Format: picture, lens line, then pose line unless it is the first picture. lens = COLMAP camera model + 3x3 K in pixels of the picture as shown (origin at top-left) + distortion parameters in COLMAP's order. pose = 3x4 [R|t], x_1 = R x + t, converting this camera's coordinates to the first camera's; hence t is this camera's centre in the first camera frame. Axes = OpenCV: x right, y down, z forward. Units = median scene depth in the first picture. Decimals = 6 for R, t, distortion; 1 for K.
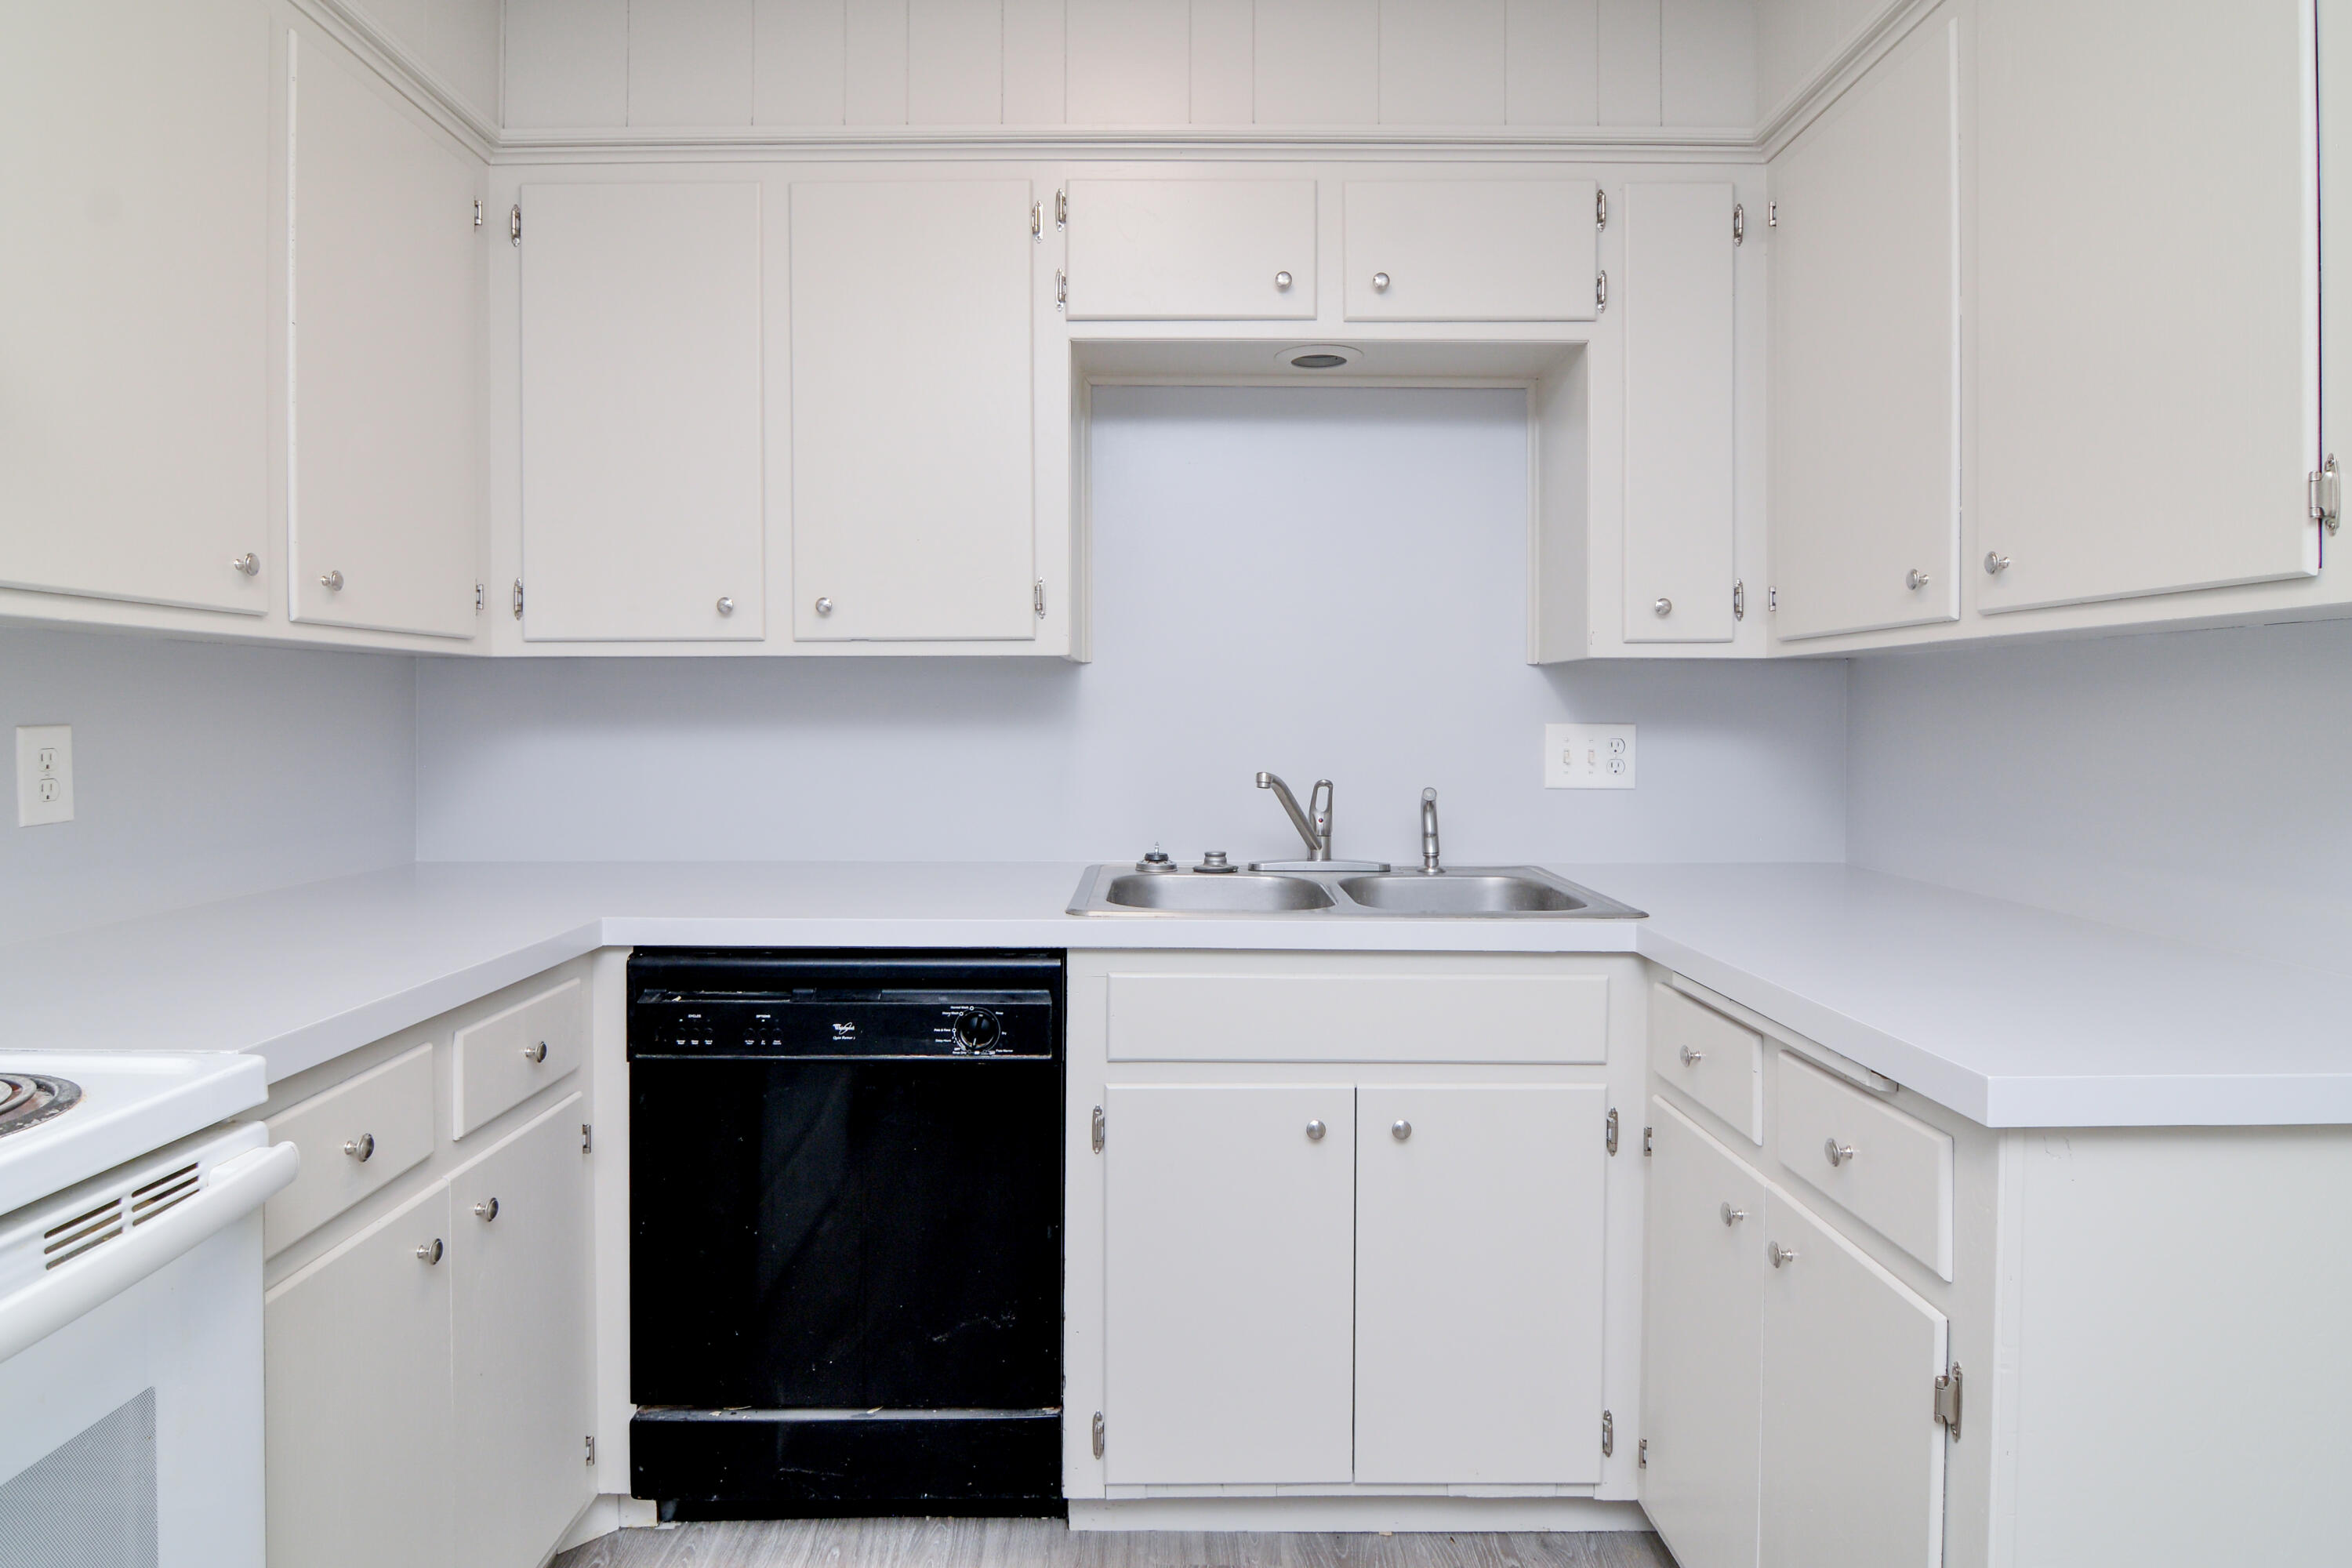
lens RADIAL K [[1353.3, 0, 1140.0], [0, 1353.3, 733.4], [0, 0, 1]] dist [-0.002645, -0.000677]
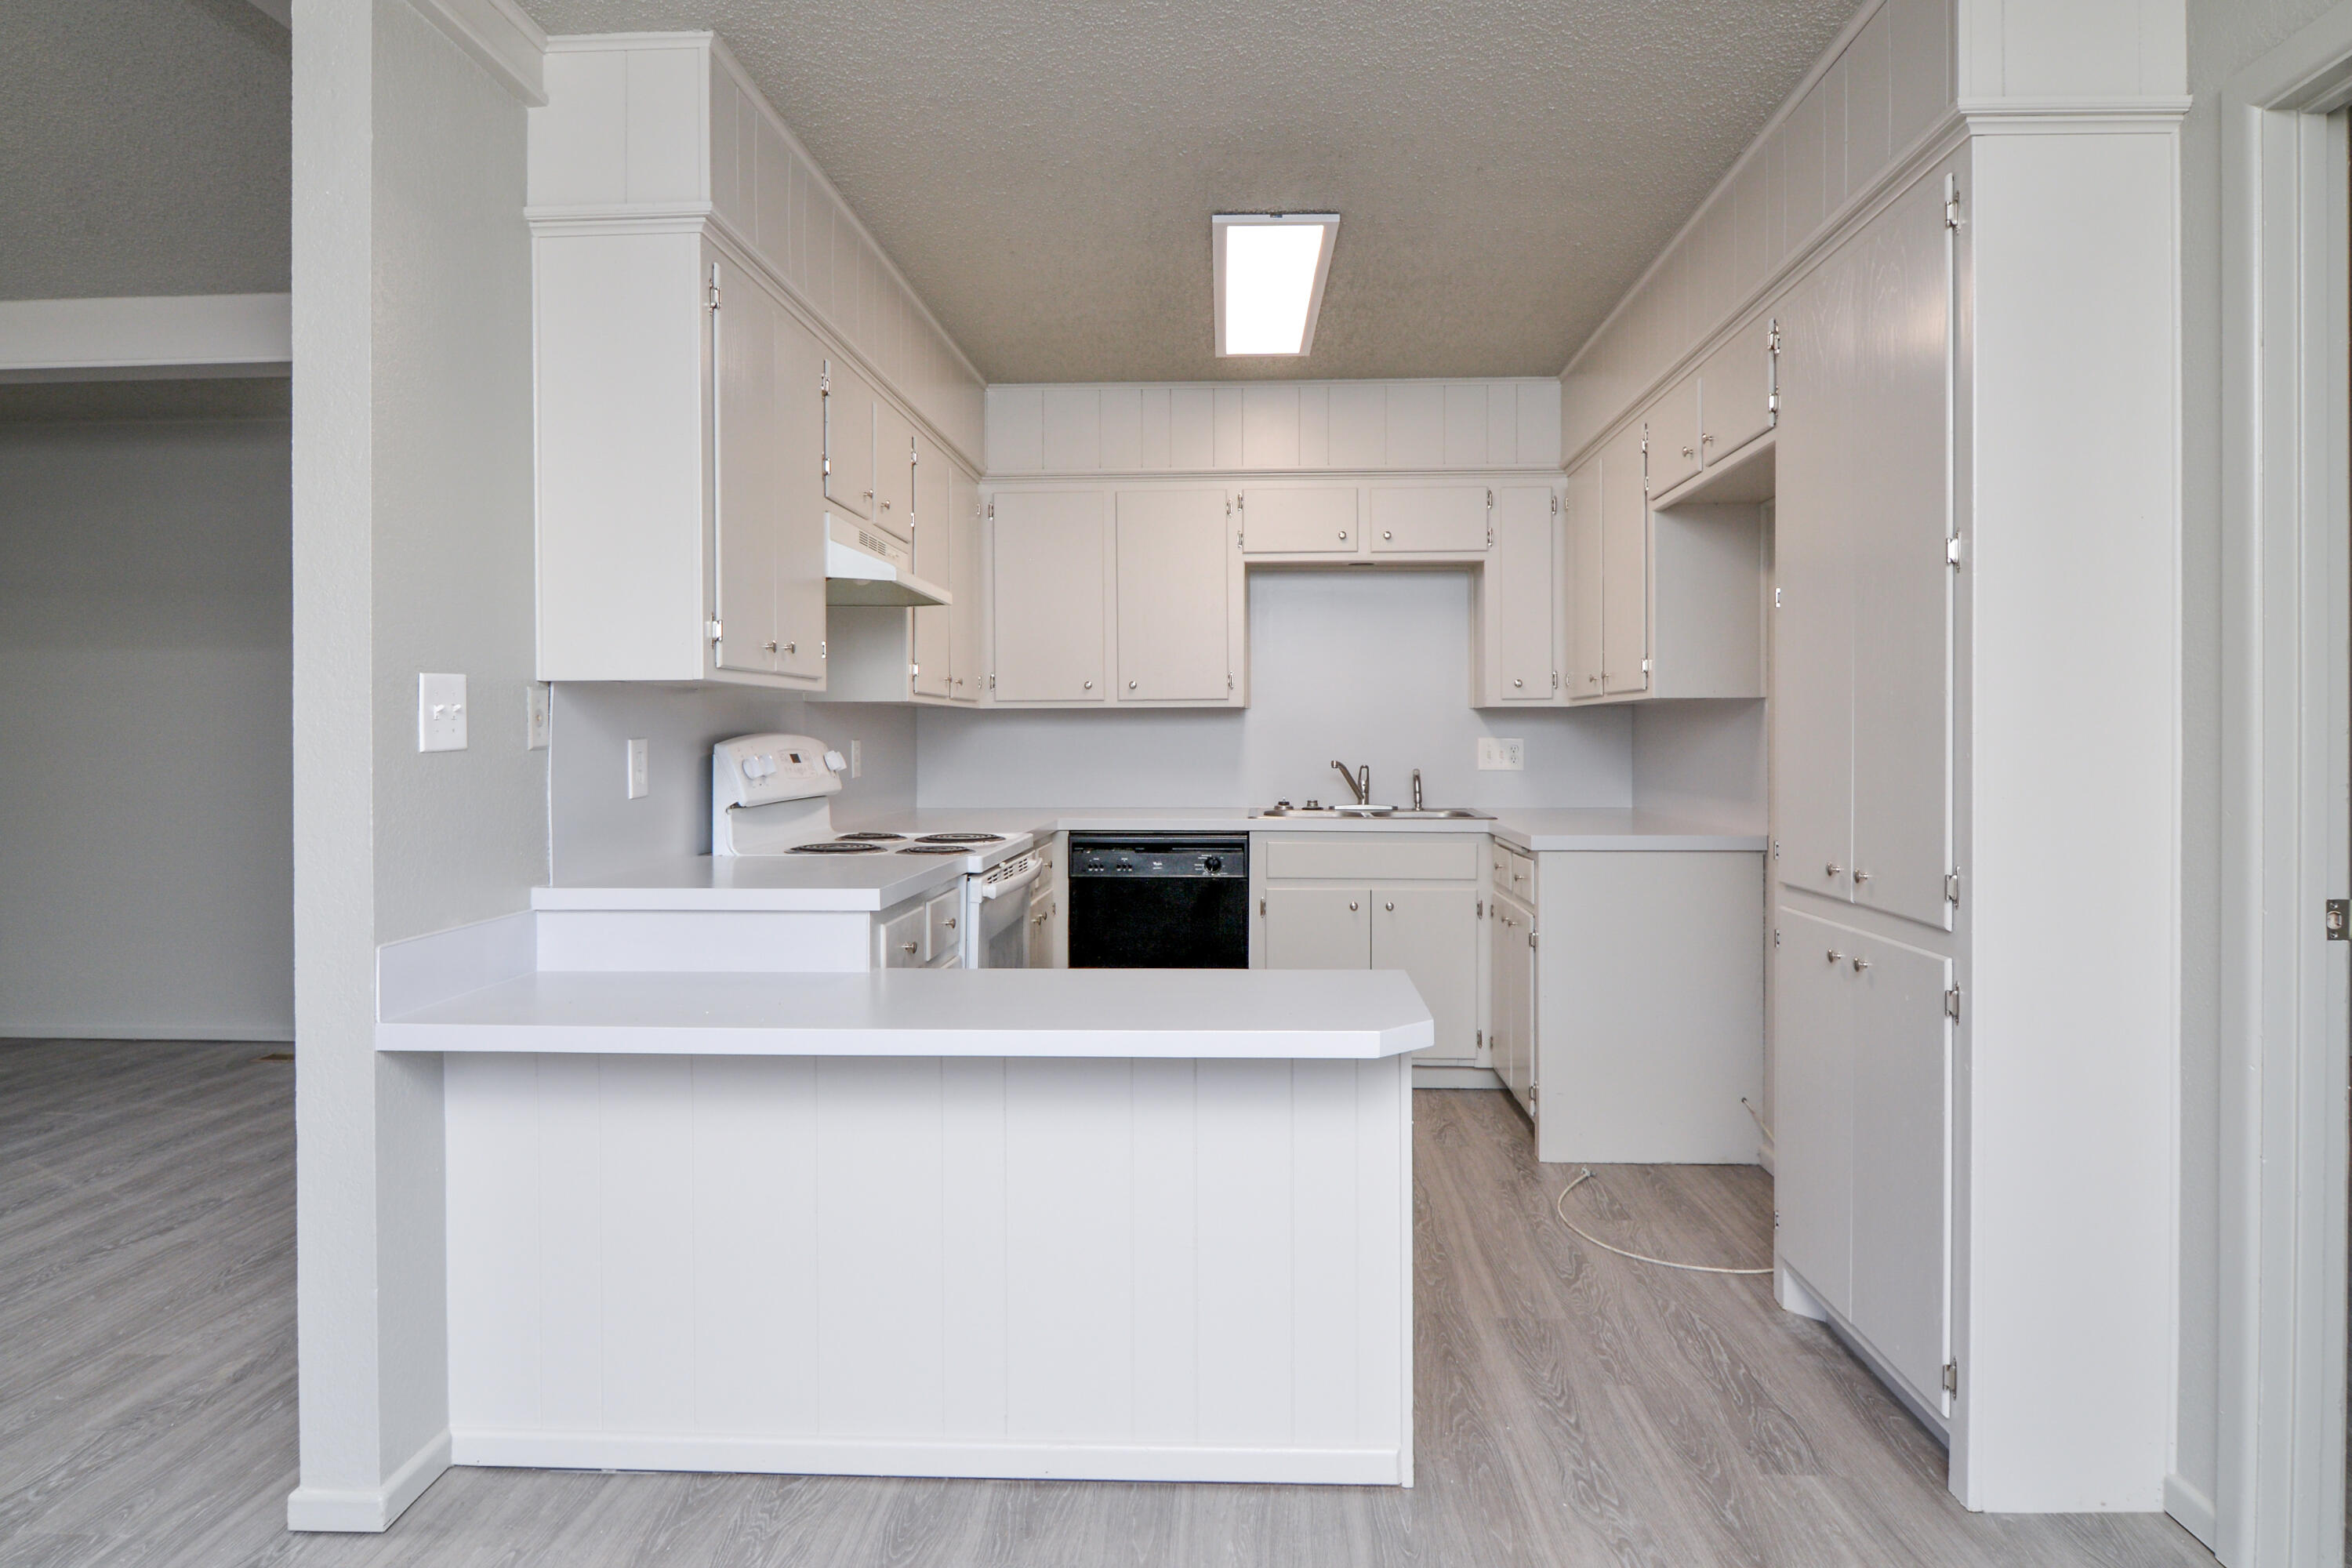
lens RADIAL K [[1446.8, 0, 1170.0], [0, 1446.8, 752.9], [0, 0, 1]] dist [0.035078, -0.031228]
pose [[0.998965, -0.003186, -0.045372, -0.074608], [0.003199, 0.999995, 0.000207, 0.017332], [0.045371, -0.000352, 0.998970, -1.498304]]
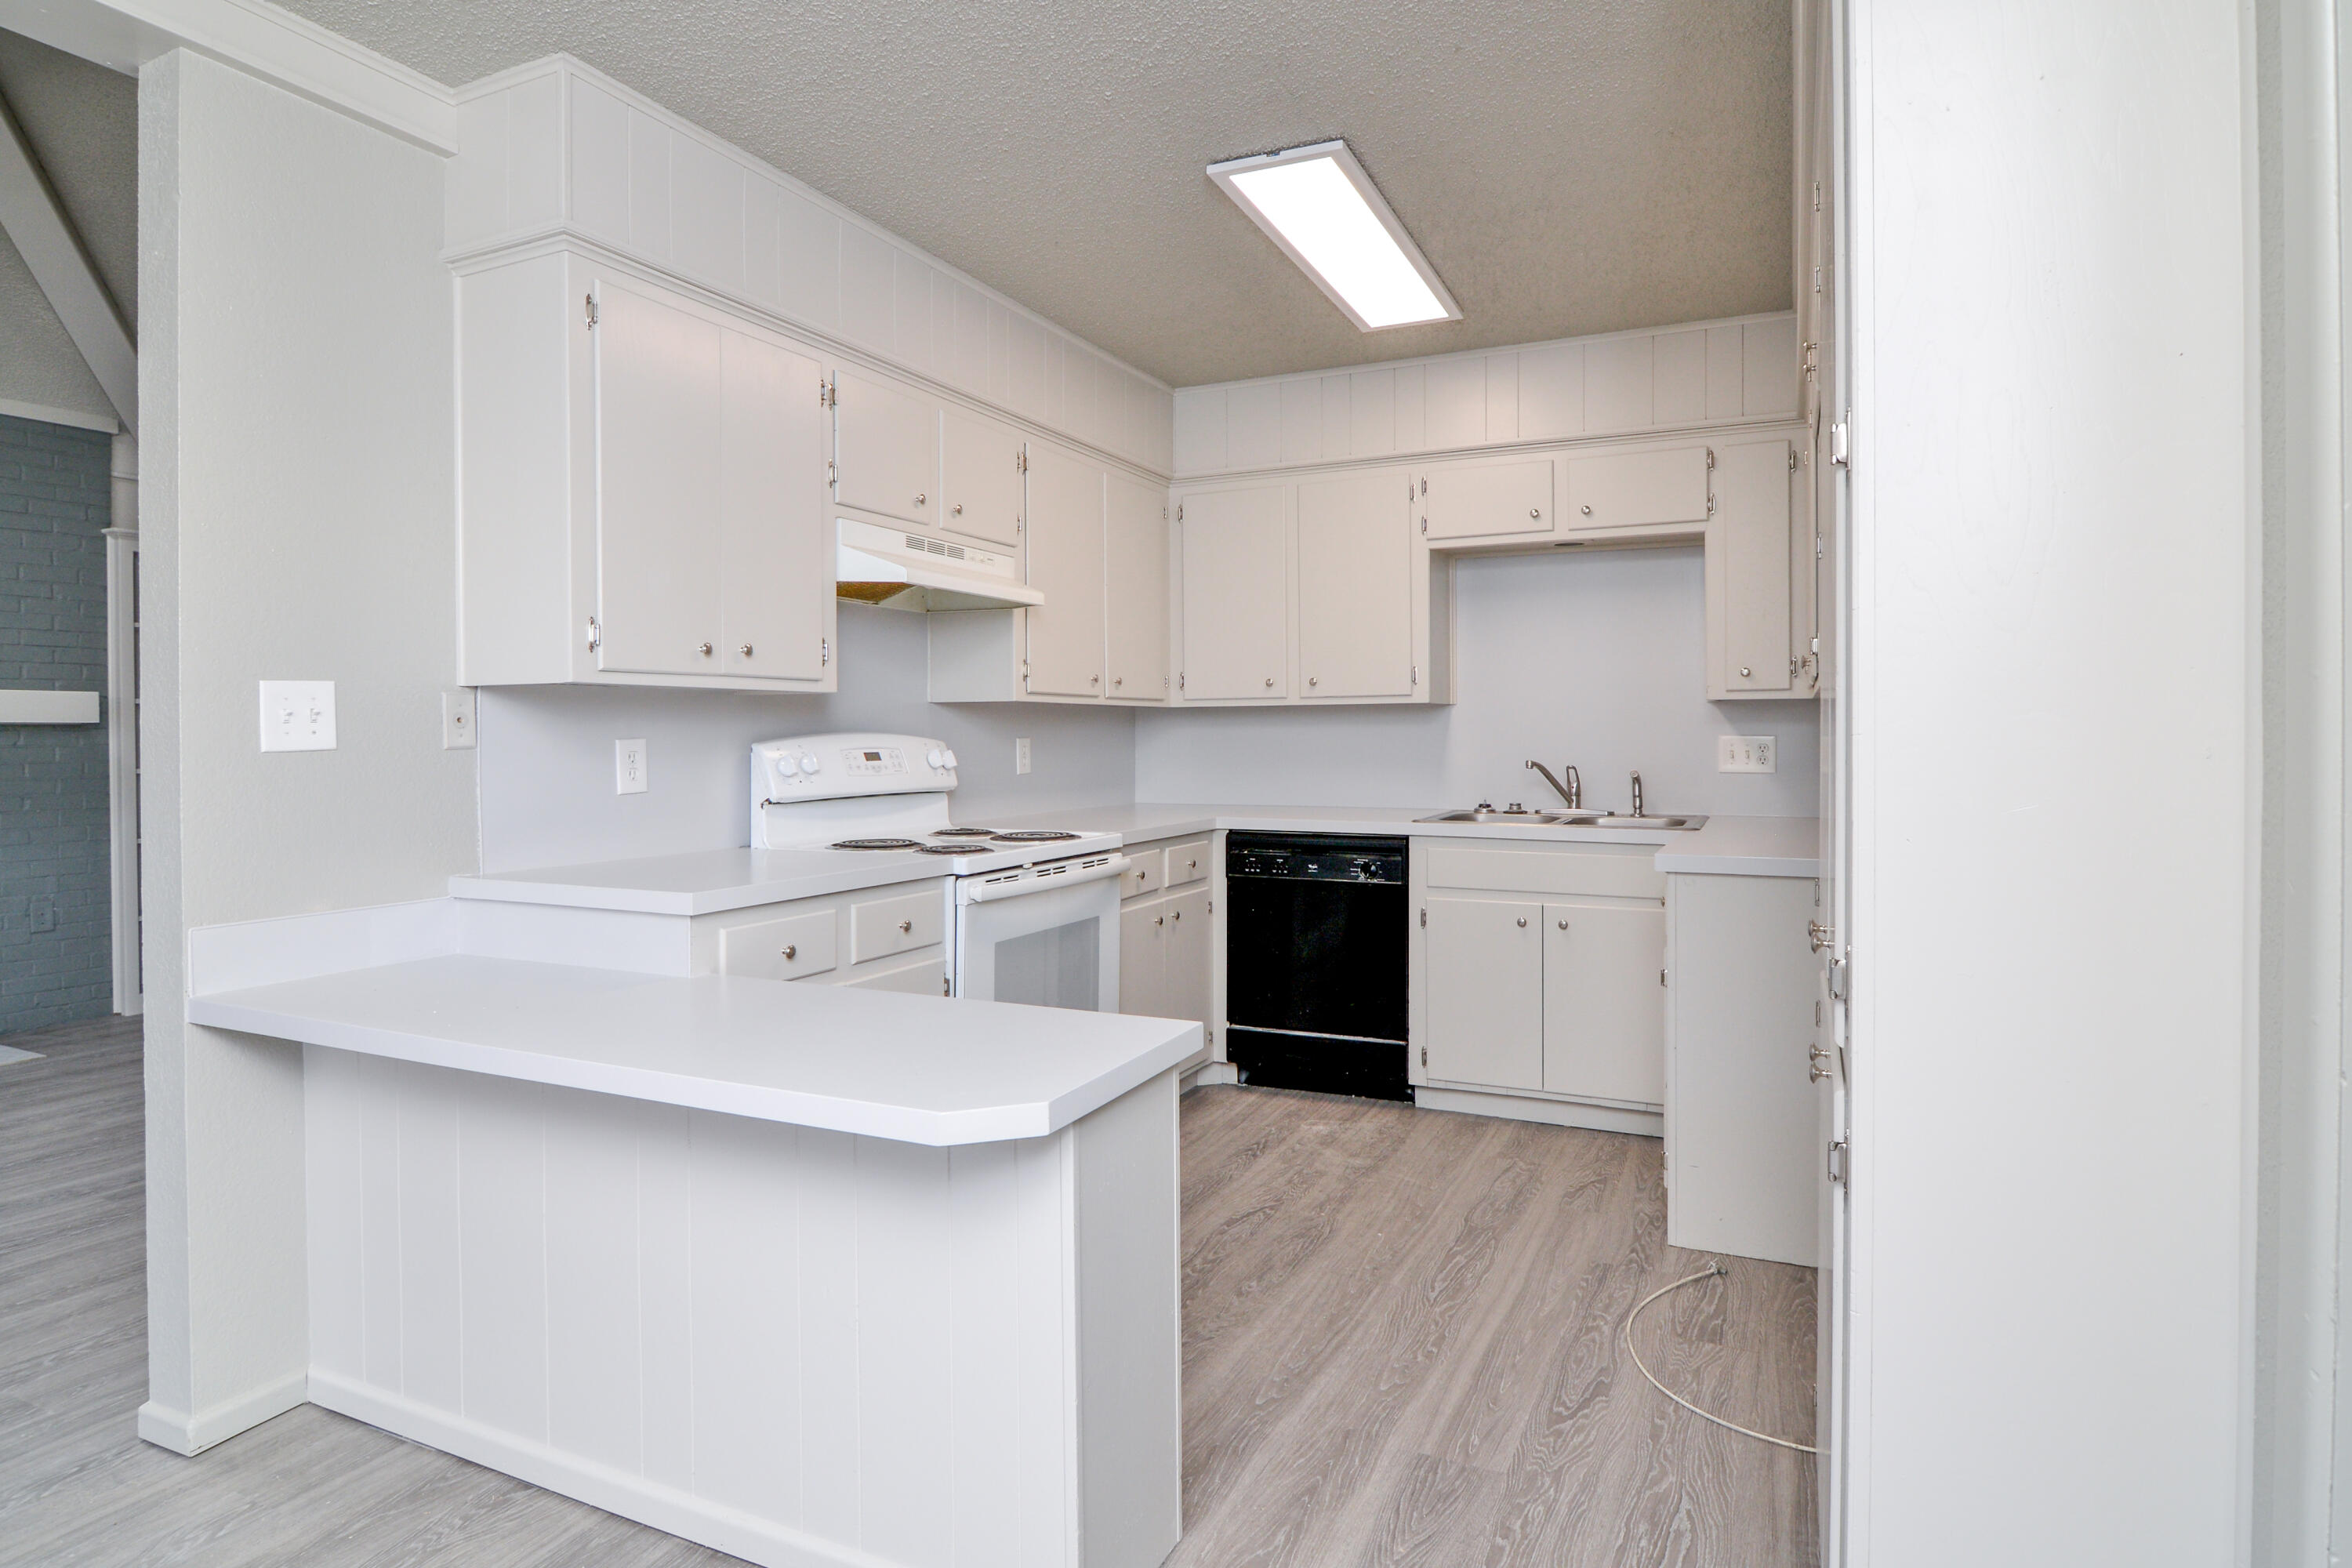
lens RADIAL K [[1278.9, 0, 1129.2], [0, 1278.9, 749.9], [0, 0, 1]] dist [-0.002074, -0.001085]
pose [[0.901310, 0.000998, -0.433174, 0.425815], [-0.000254, 0.999998, 0.001777, 0.011518], [0.433175, -0.001492, 0.901309, -1.061829]]
